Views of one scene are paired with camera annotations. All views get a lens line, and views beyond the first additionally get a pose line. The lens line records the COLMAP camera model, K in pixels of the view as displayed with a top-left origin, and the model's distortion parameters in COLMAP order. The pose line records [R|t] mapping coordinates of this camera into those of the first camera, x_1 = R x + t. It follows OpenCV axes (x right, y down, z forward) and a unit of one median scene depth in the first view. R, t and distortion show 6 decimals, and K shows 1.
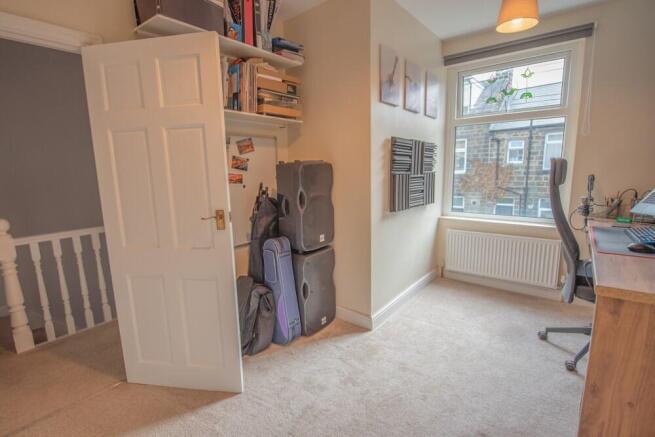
lens RADIAL K [[317.6, 0, 327.0], [0, 317.6, 224.0], [0, 0, 1]] dist [-0.003593, -0.001534]
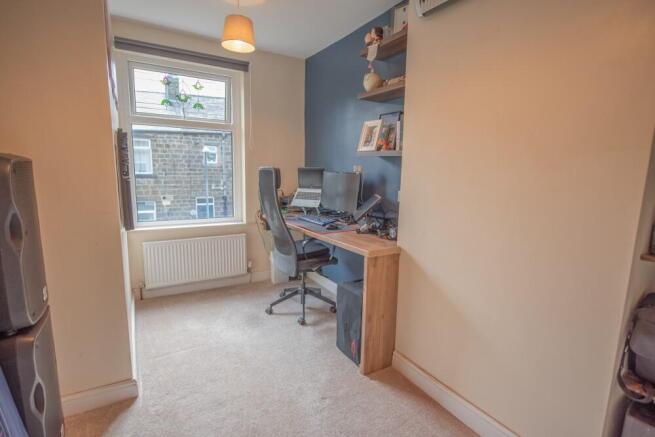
lens RADIAL K [[322.0, 0, 327.5], [0, 322.0, 218.5], [0, 0, 1]] dist [0.002163, 0.000526]
pose [[0.347253, -0.113880, 0.930831, -0.333307], [0.137662, 0.988036, 0.069523, -0.052916], [-0.927612, 0.103998, 0.358776, 0.287181]]
